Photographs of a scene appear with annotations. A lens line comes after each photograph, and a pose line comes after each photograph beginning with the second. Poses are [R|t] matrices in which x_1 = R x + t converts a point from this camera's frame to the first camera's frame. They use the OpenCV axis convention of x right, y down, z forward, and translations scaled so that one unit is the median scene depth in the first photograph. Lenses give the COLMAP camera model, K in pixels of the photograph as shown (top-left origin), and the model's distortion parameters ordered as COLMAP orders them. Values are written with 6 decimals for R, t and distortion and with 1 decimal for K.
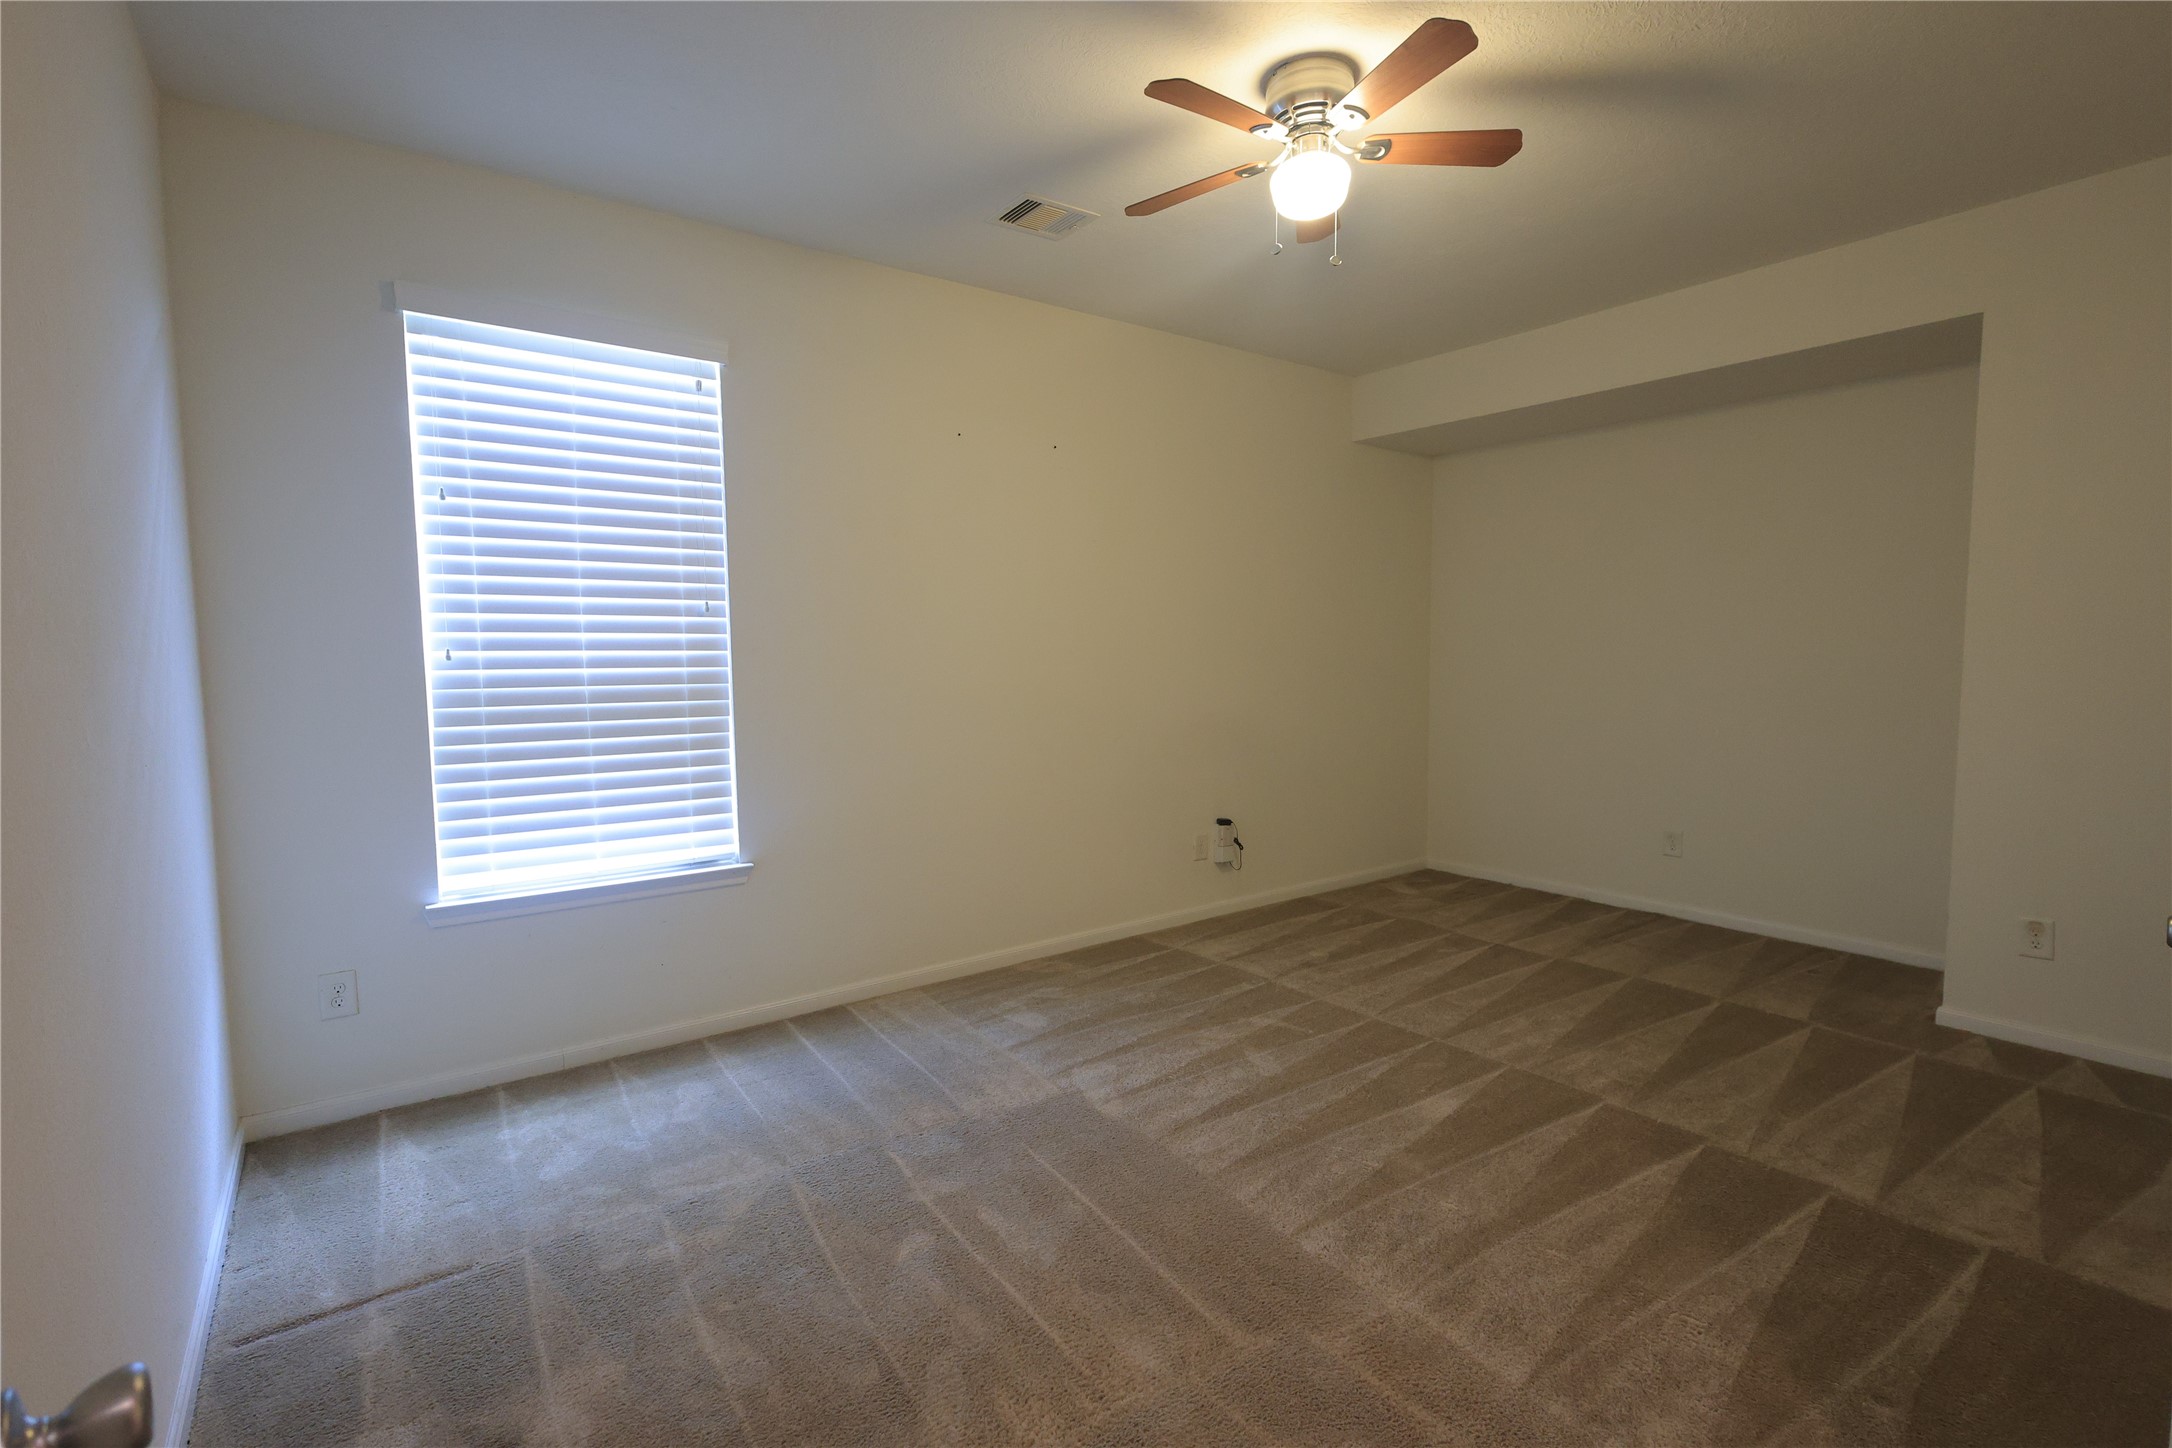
lens RADIAL K [[1004.6, 0, 1087.7], [0, 1004.6, 730.2], [0, 0, 1]] dist [-0.000384, 0.000334]
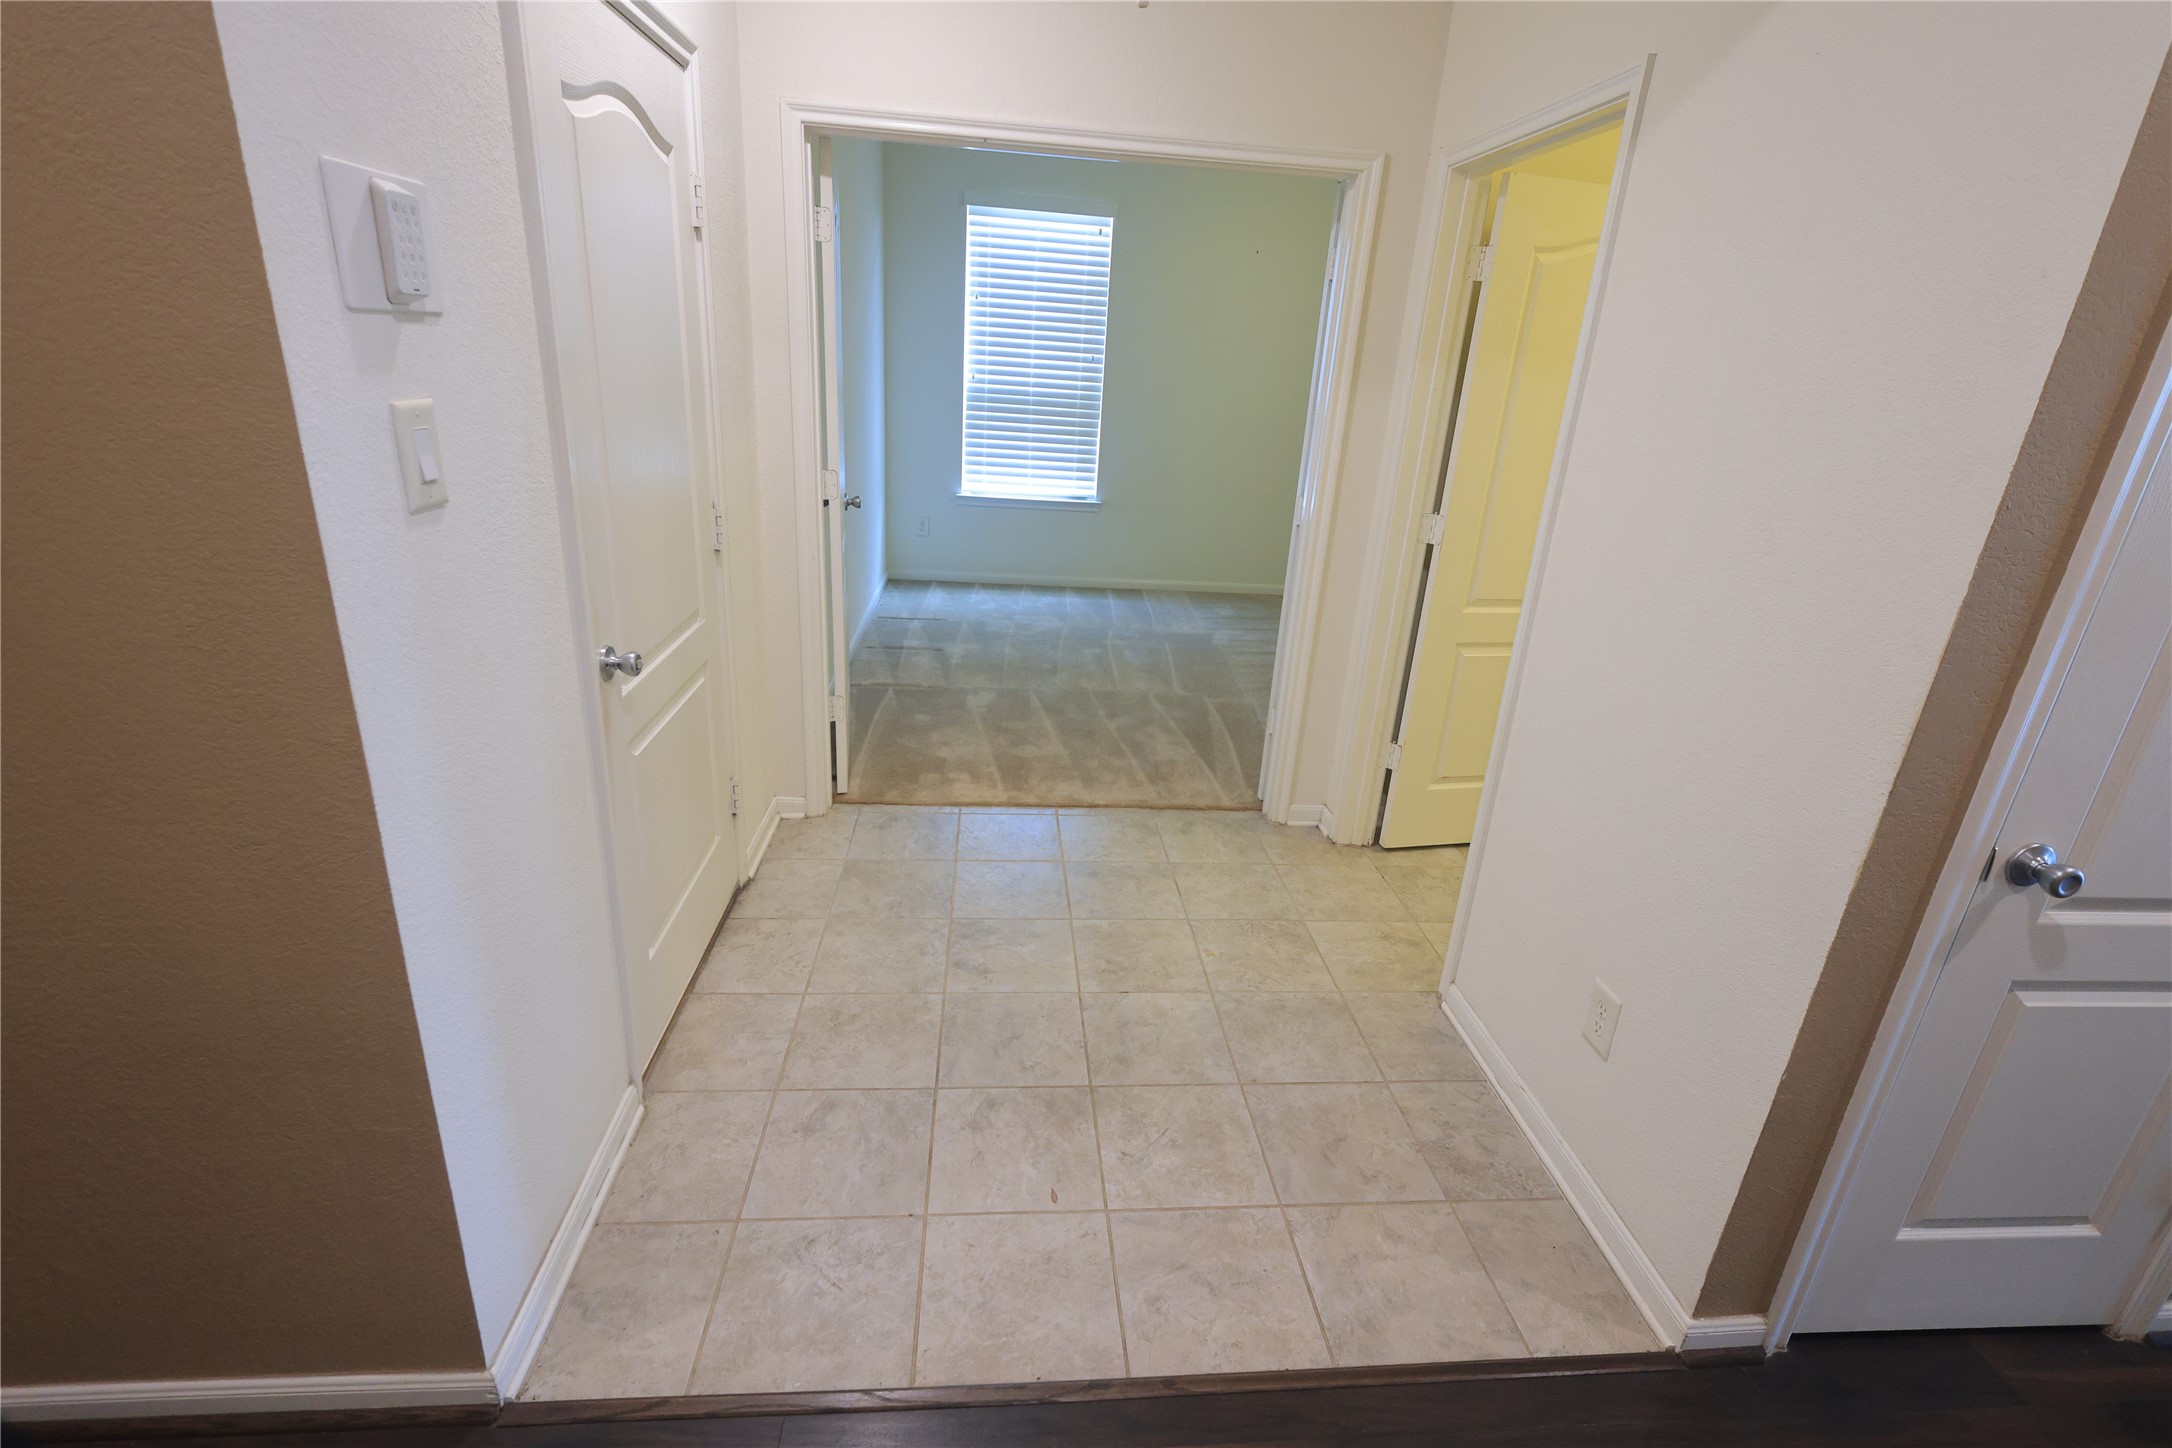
lens RADIAL K [[1004.6, 0, 1081.9], [0, 1004.6, 727.2], [0, 0, 1]] dist [-0.000384, 0.000334]
pose [[0.846687, 0.242815, -0.473458, 0.744902], [-0.113329, 0.951682, 0.285408, 0.000293], [0.519882, -0.187994, 0.833295, -0.795761]]
